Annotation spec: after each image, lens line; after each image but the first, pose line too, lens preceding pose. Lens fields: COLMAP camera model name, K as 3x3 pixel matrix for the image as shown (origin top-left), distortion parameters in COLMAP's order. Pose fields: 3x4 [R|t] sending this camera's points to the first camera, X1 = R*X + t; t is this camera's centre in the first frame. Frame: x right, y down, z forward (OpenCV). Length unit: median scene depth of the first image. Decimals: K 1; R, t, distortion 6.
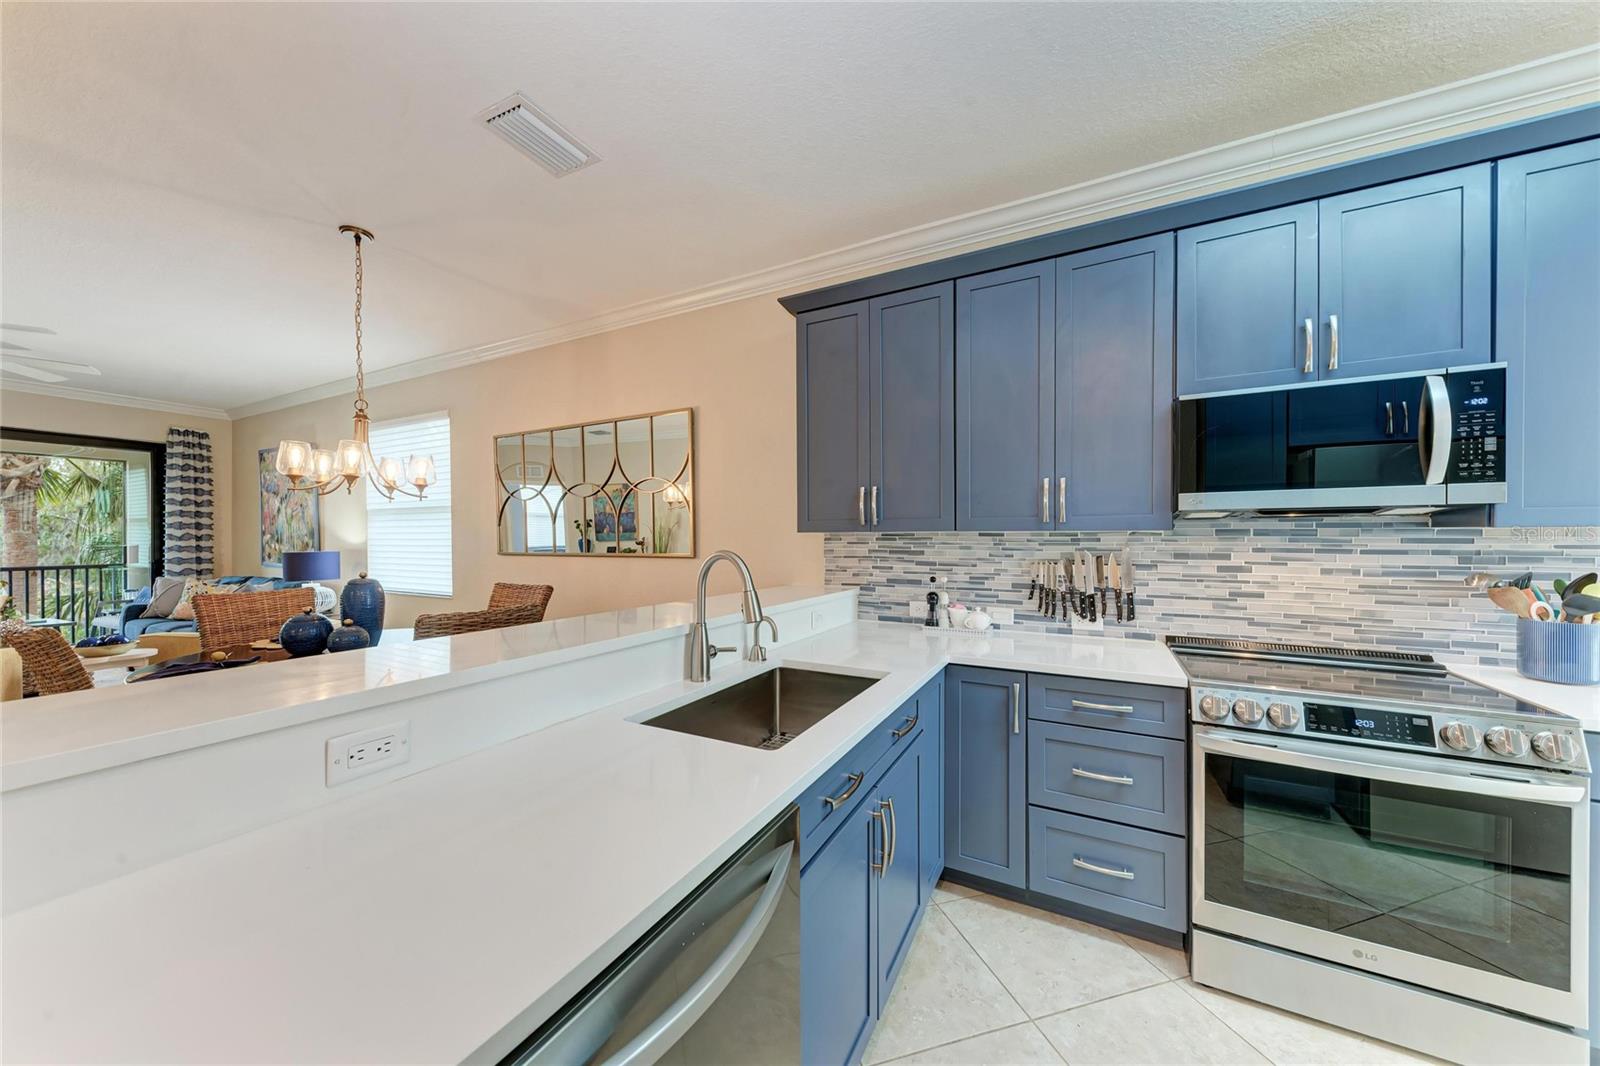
lens RADIAL K [[550.5, 0, 800.0], [0, 550.5, 538.9], [0, 0, 1]] dist [0.013480, -0.003023]
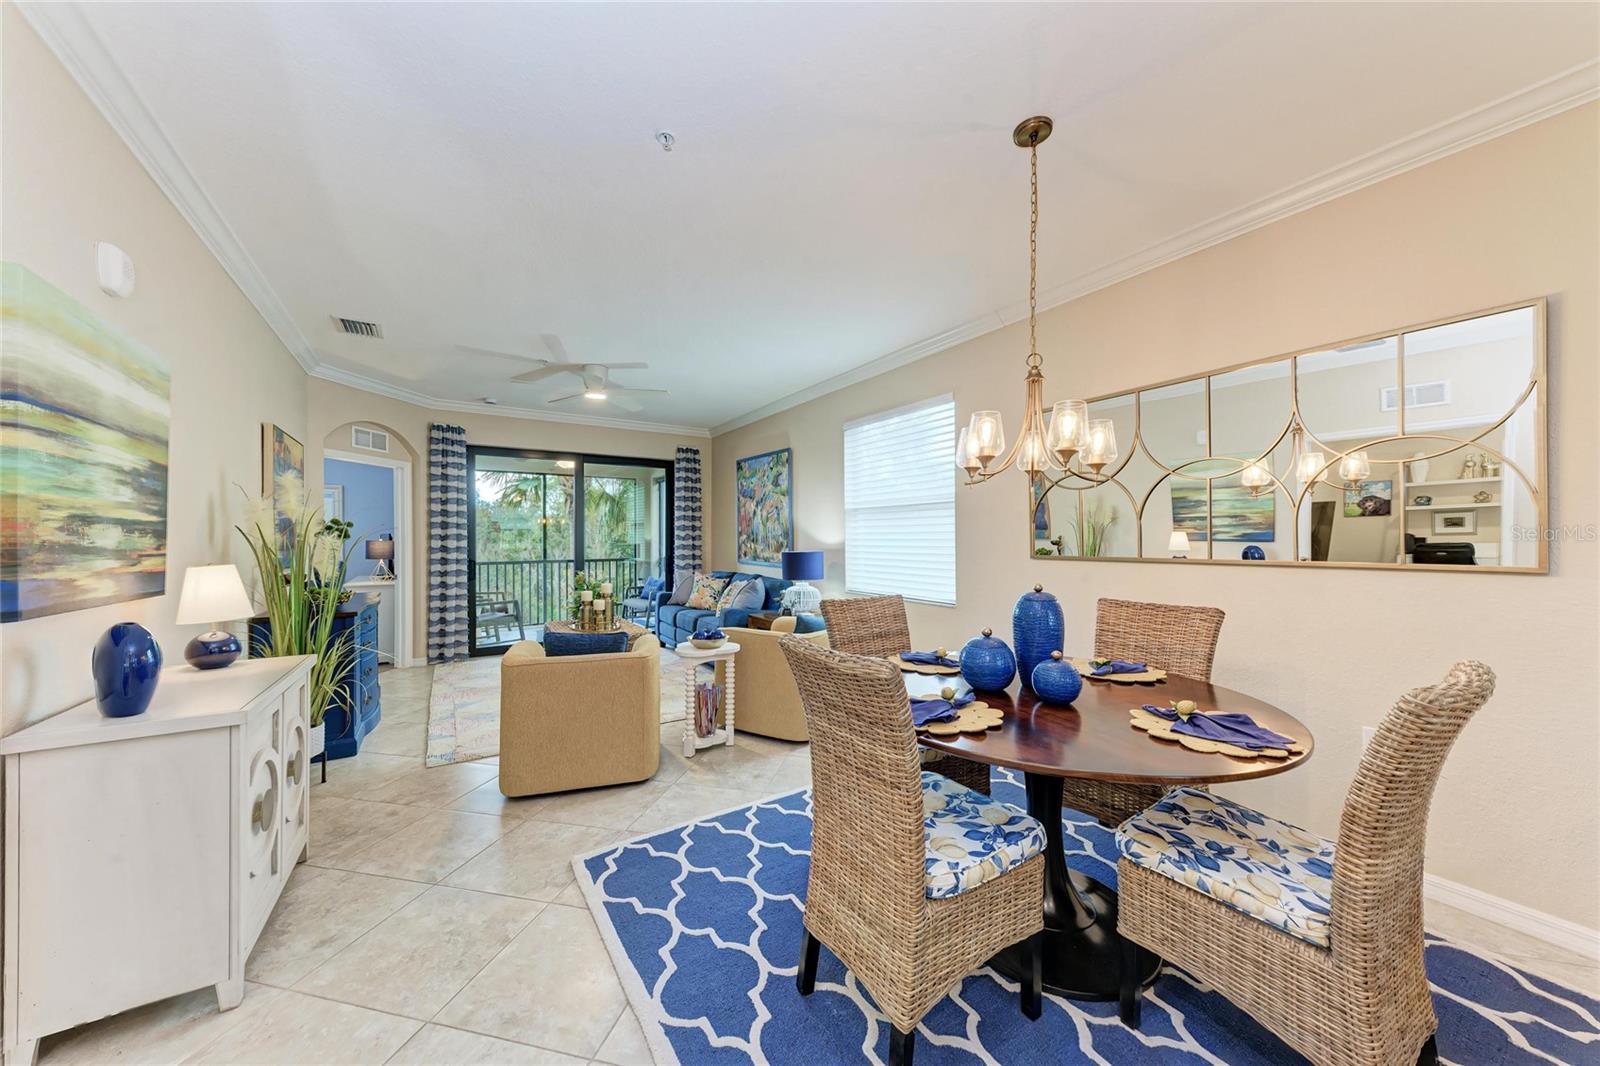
lens RADIAL K [[550.5, 0, 799.8], [0, 550.5, 539.2], [0, 0, 1]] dist [0.013480, -0.003023]
pose [[0.871078, -0.000419, -0.491144, -0.714811], [0.002086, 0.999994, 0.002847, -0.004540], [0.491140, -0.003505, 0.871074, 0.198522]]
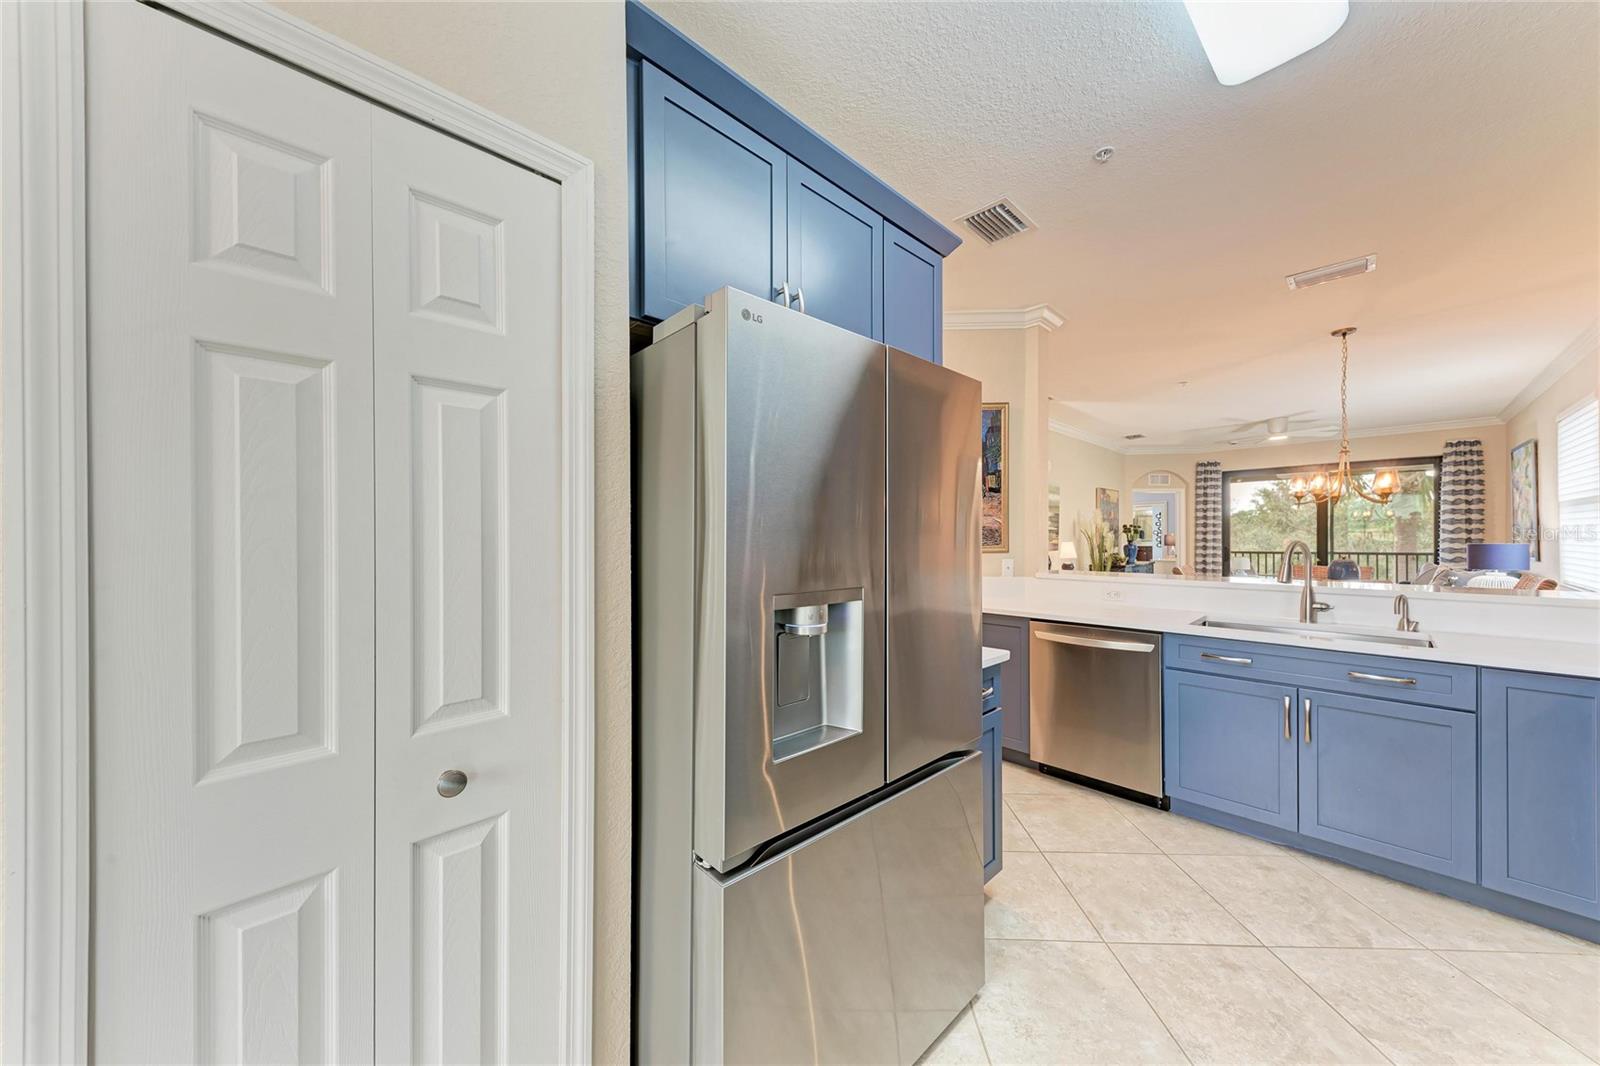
lens RADIAL K [[550.5, 0, 794.1], [0, 550.5, 538.8], [0, 0, 1]] dist [0.013480, -0.003023]
pose [[-0.318801, 0.005326, -0.947807, 1.129136], [0.007119, 0.999969, 0.003224, -0.001134], [0.947795, -0.005719, -0.318829, 0.073762]]
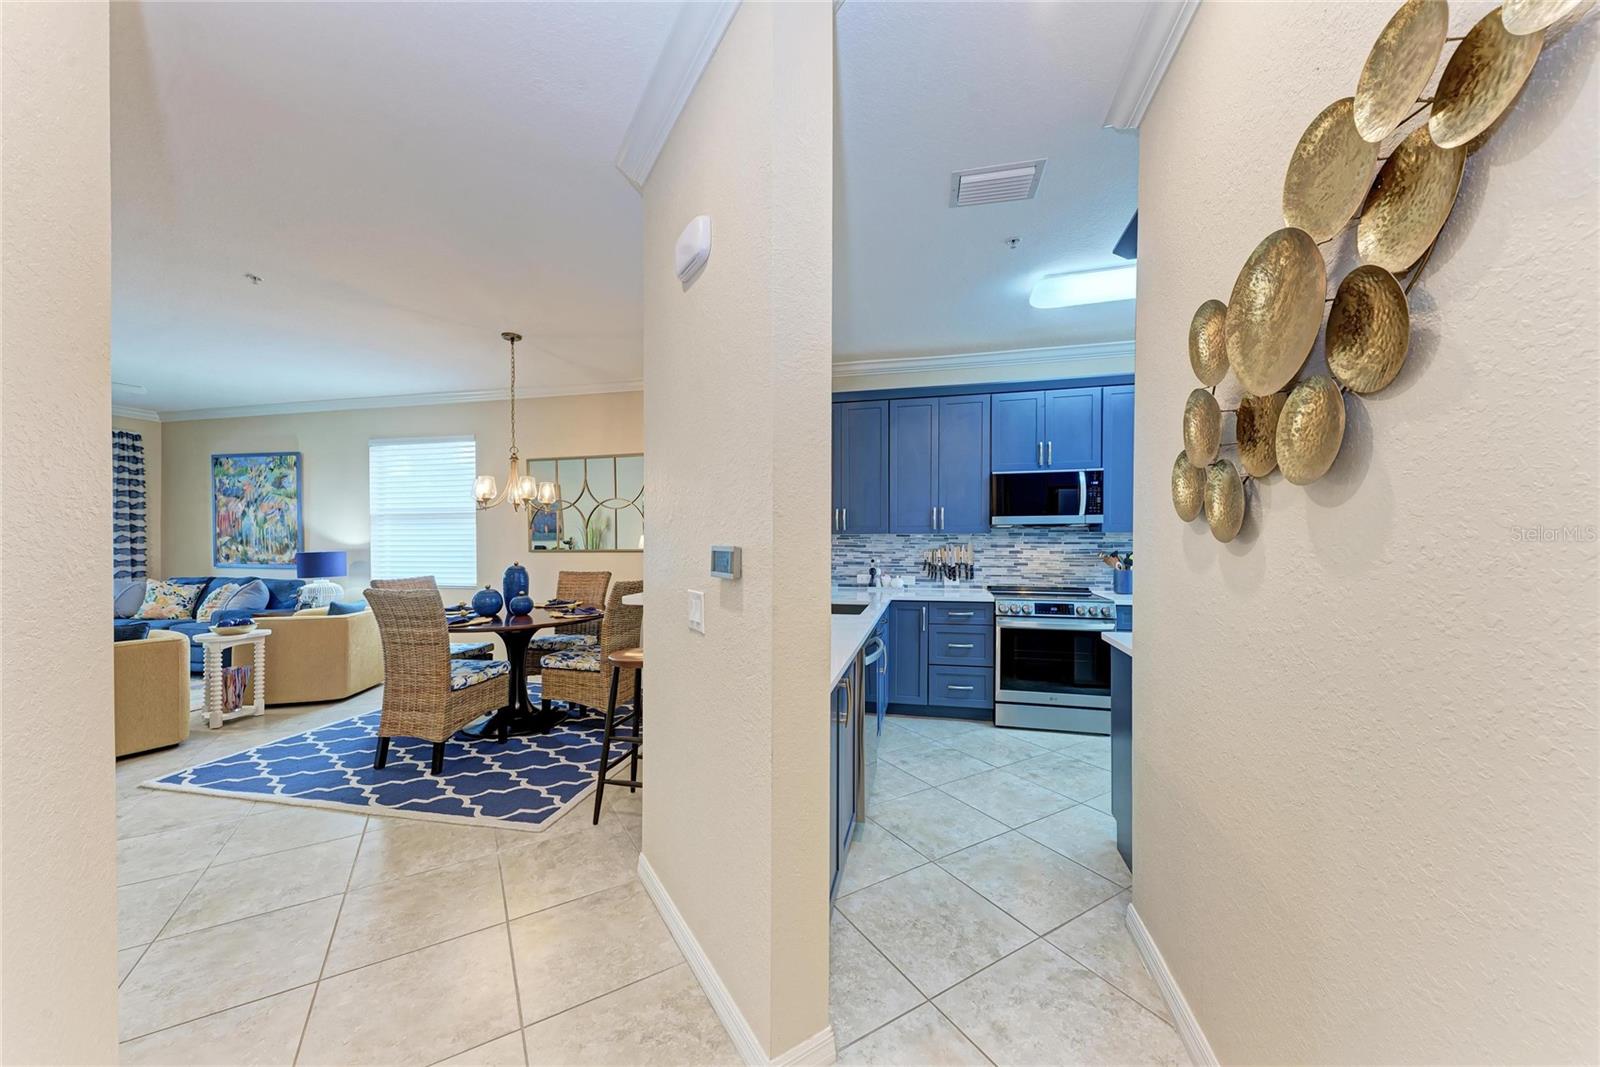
lens RADIAL K [[569.9, 0, 800.5], [0, 569.9, 537.8], [0, 0, 1]] dist [0.008516, -0.002876]
pose [[0.966394, -0.003718, 0.257037, -0.447243], [0.004070, 0.999991, -0.000835, -0.000403], [-0.257032, 0.001853, 0.966401, -0.702088]]
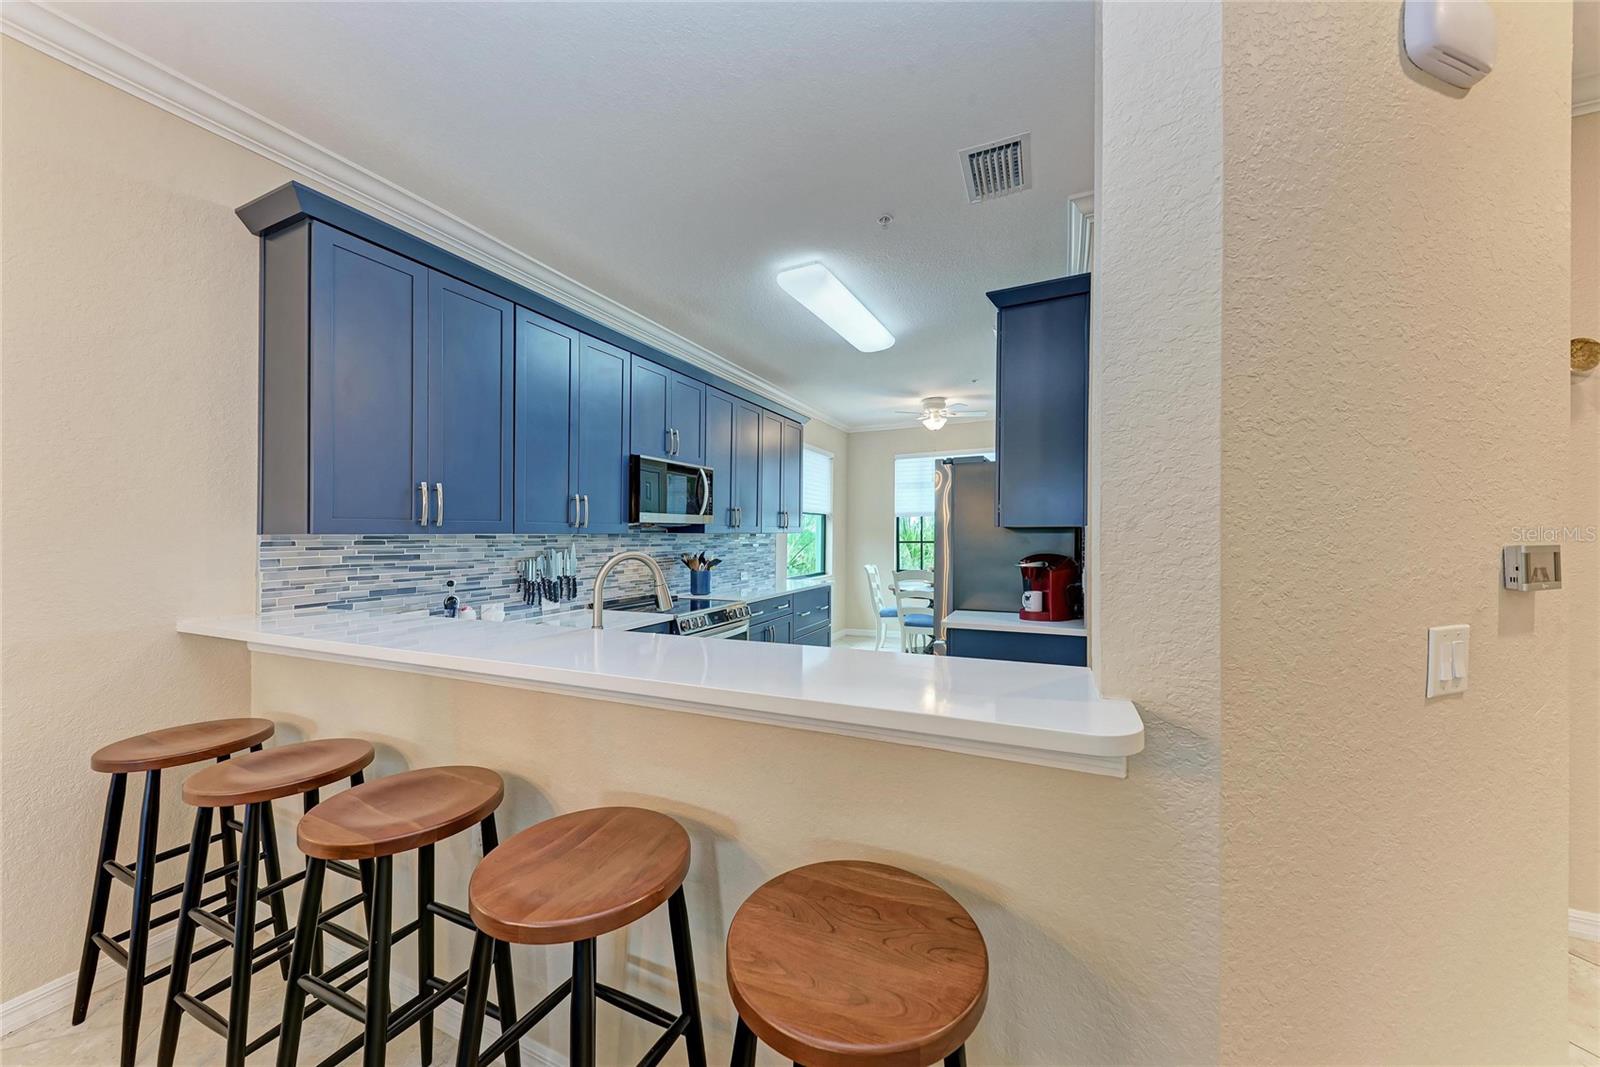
lens RADIAL K [[569.9, 0, 804.1], [0, 569.9, 531.4], [0, 0, 1]] dist [0.008516, -0.002876]
pose [[-0.055958, 0.006614, 0.998411, -0.769680], [0.005891, 0.999963, -0.006294, -0.006977], [-0.998416, 0.005529, -0.055995, 0.435134]]
